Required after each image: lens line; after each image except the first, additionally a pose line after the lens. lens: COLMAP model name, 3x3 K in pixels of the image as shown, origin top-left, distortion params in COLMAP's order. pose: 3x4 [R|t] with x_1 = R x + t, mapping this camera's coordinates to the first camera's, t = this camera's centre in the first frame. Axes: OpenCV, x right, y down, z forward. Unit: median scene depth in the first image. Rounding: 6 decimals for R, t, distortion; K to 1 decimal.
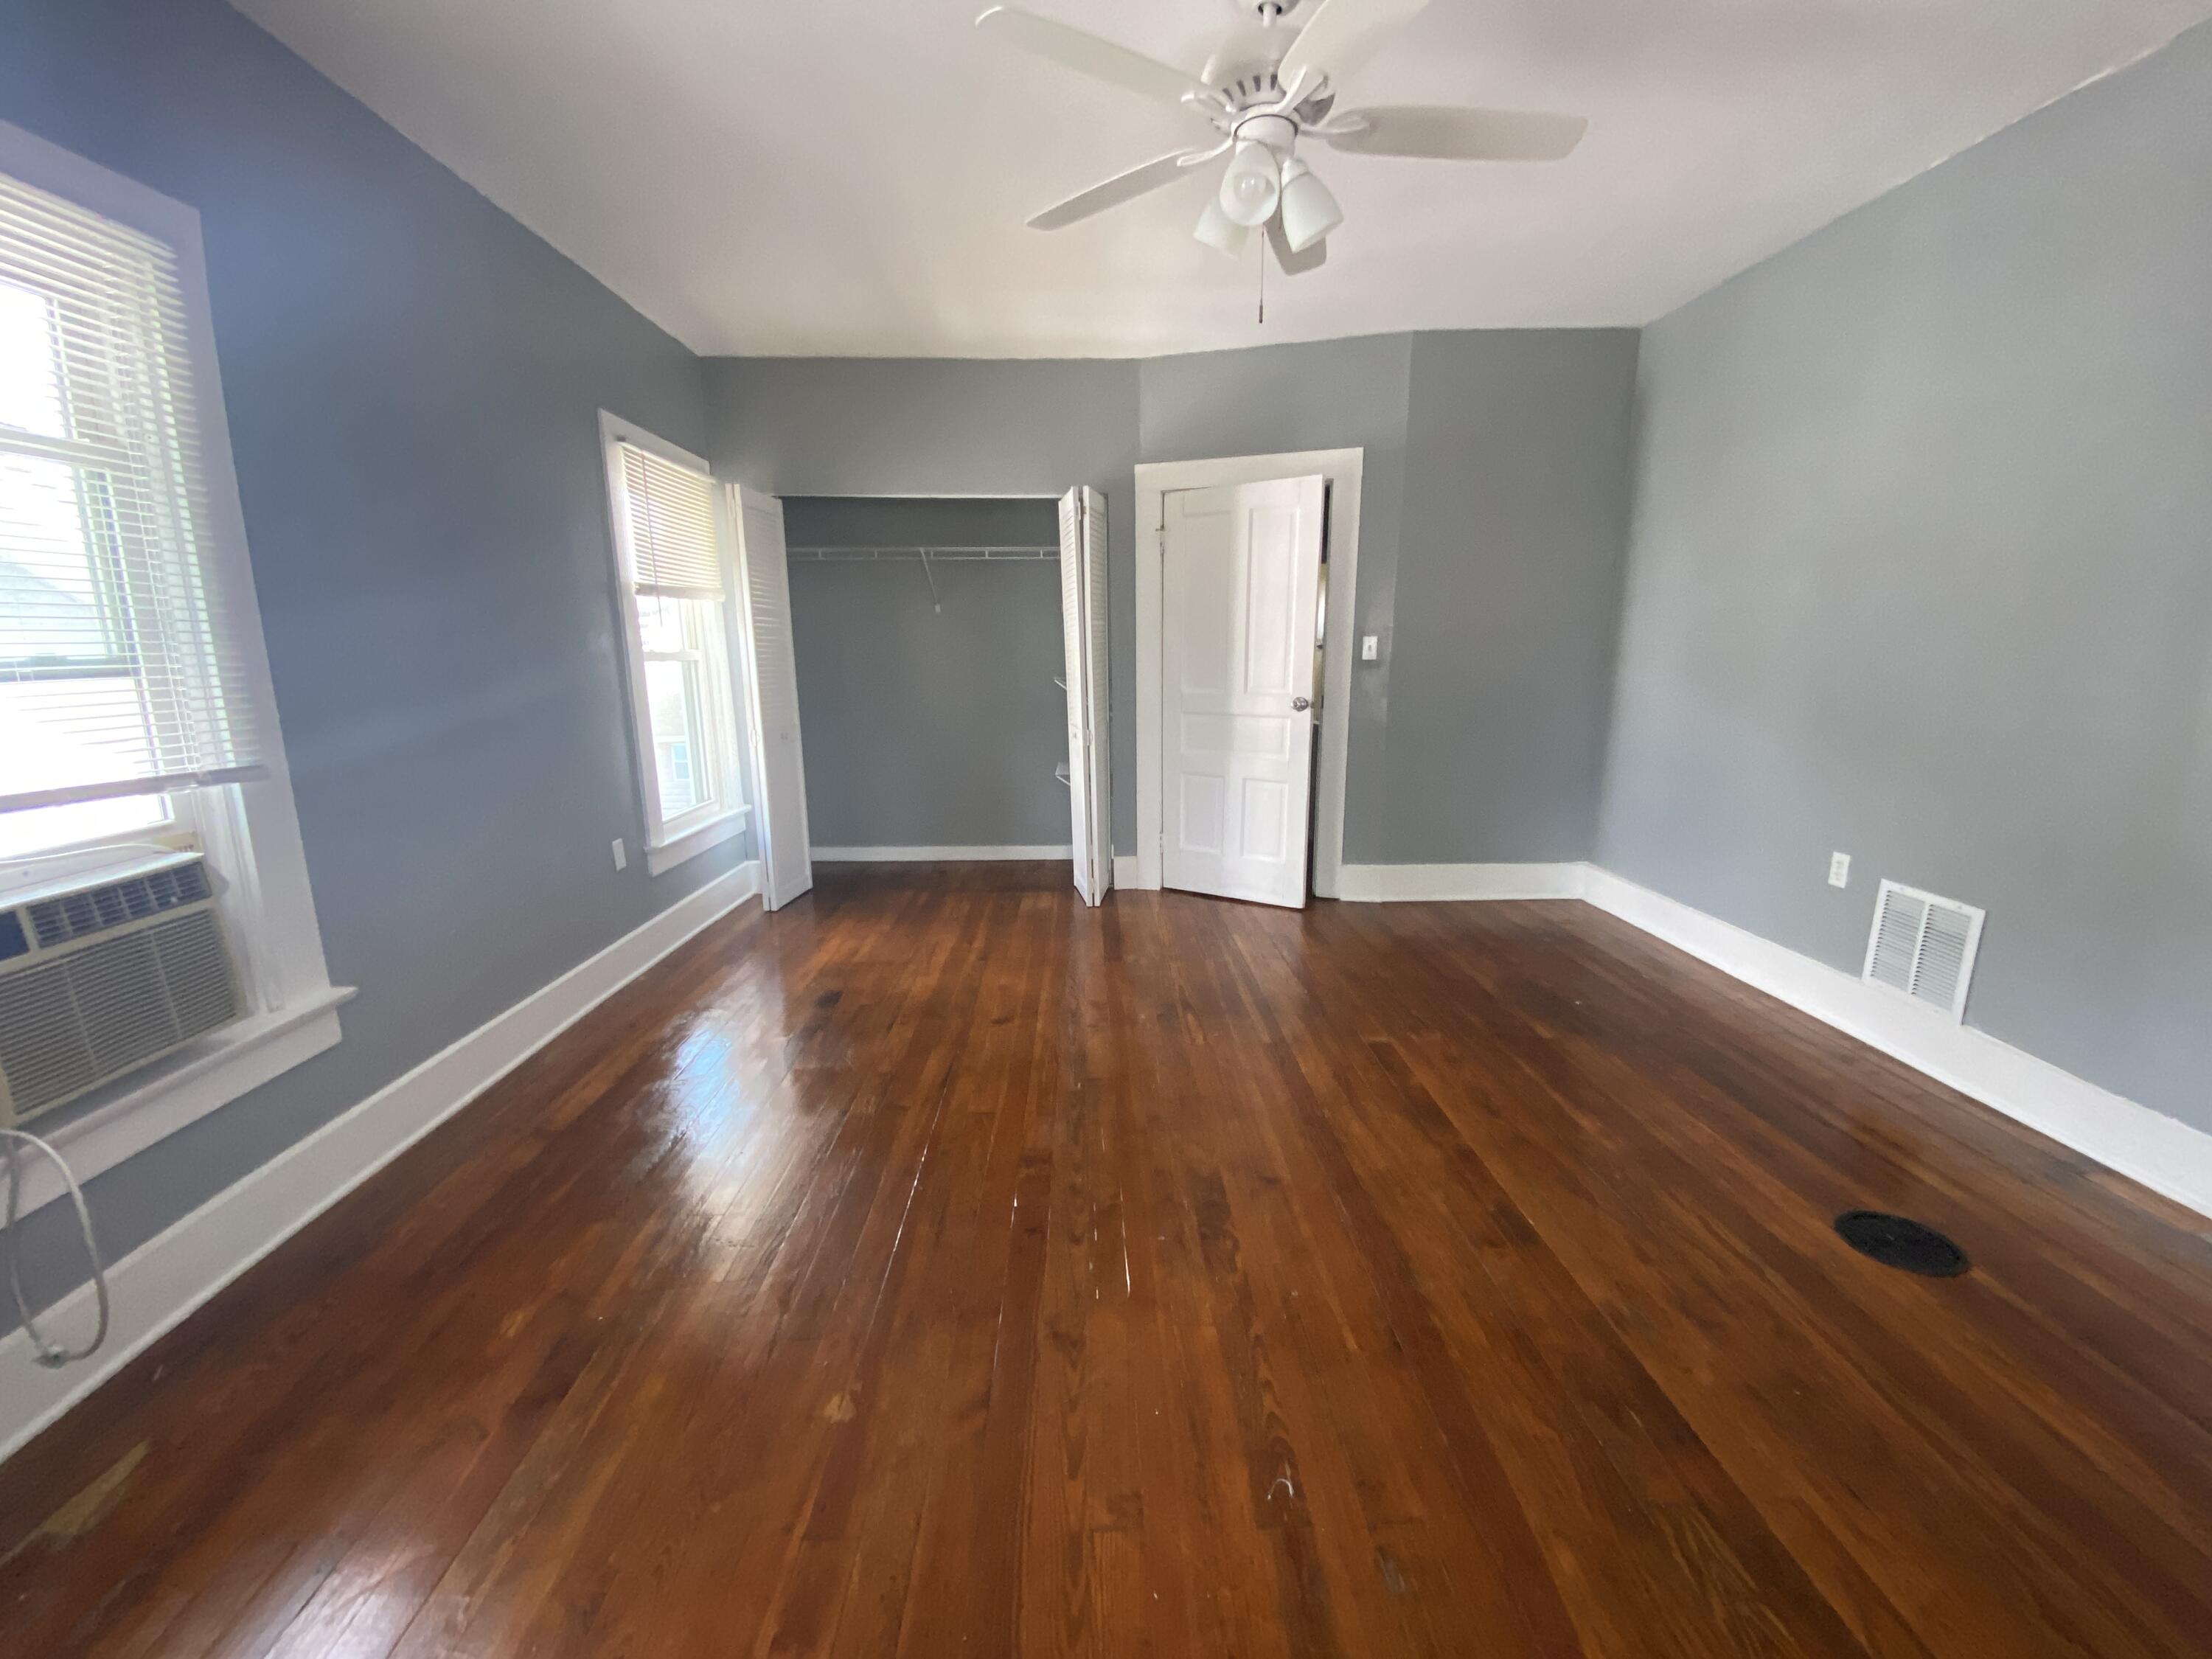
lens RADIAL K [[890.1, 0, 1109.9], [0, 890.1, 843.3], [0, 0, 1]] dist [0.044791, -0.034047]
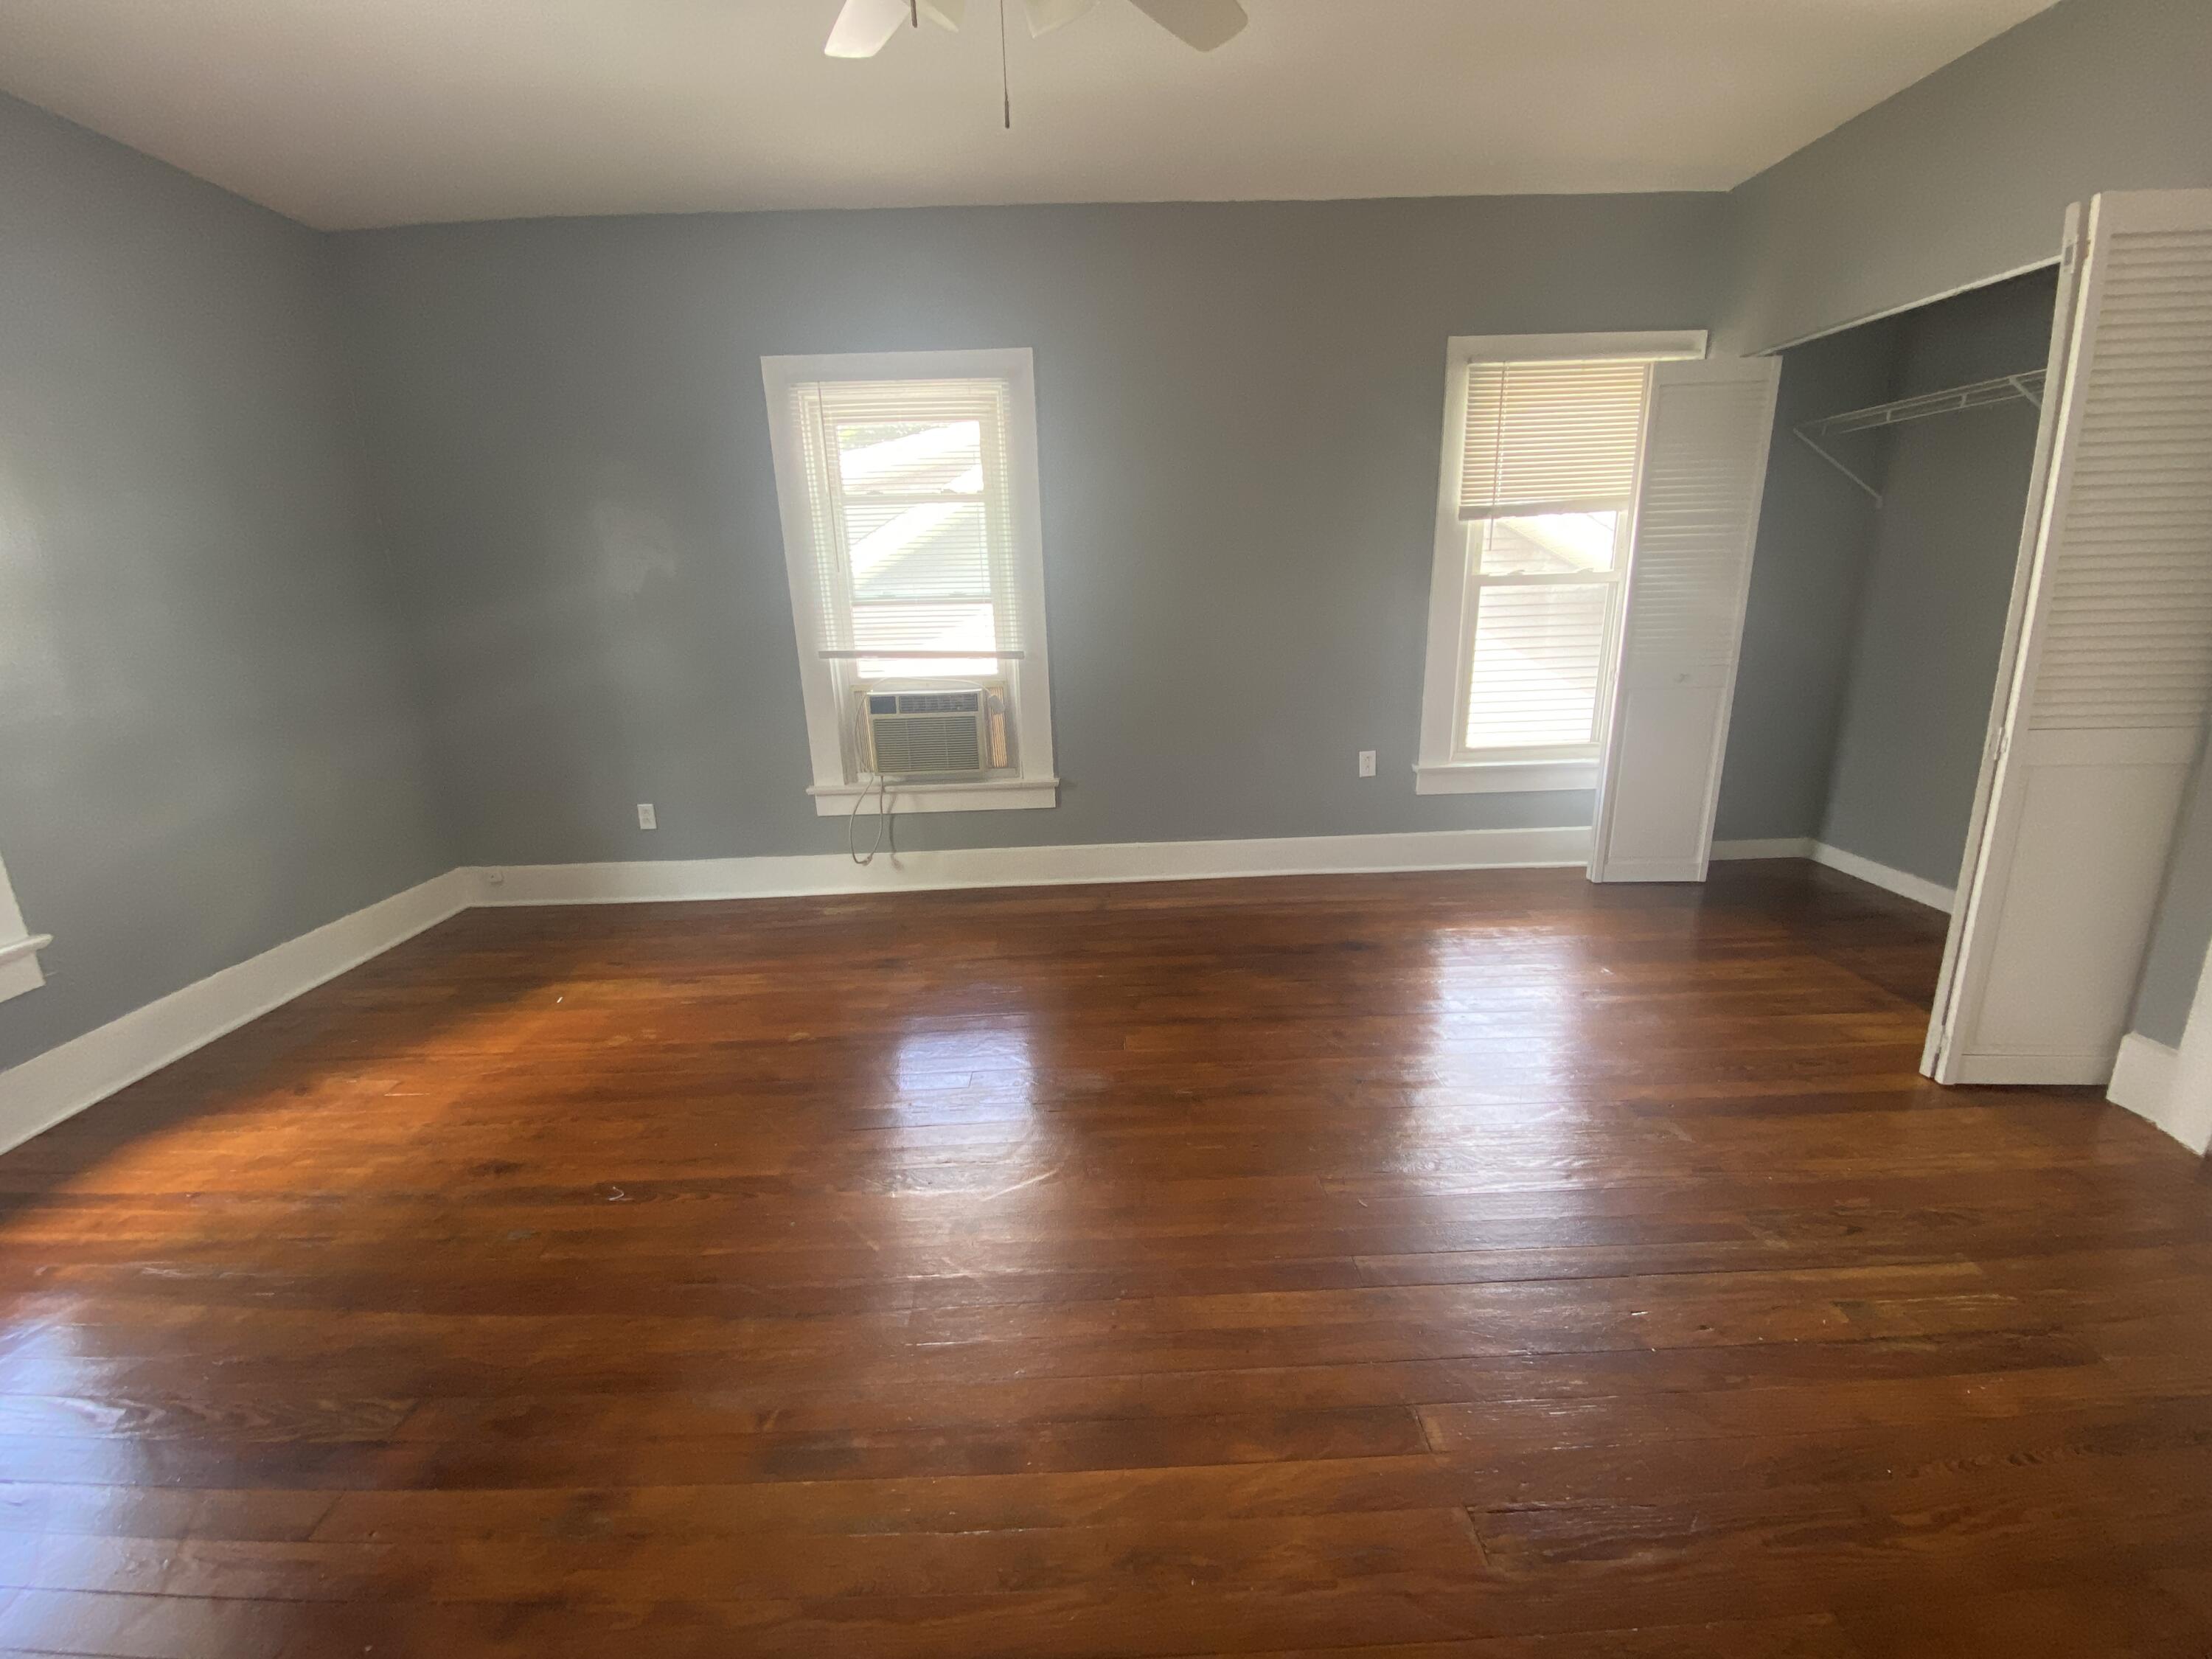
lens RADIAL K [[890.1, 0, 1109.9], [0, 890.1, 843.3], [0, 0, 1]] dist [0.044791, -0.034047]
pose [[-0.003901, 0.277337, -0.960765, 1.043505], [-0.183095, 0.944332, 0.273337, -0.260262], [0.983087, 0.176978, 0.047095, 1.183907]]
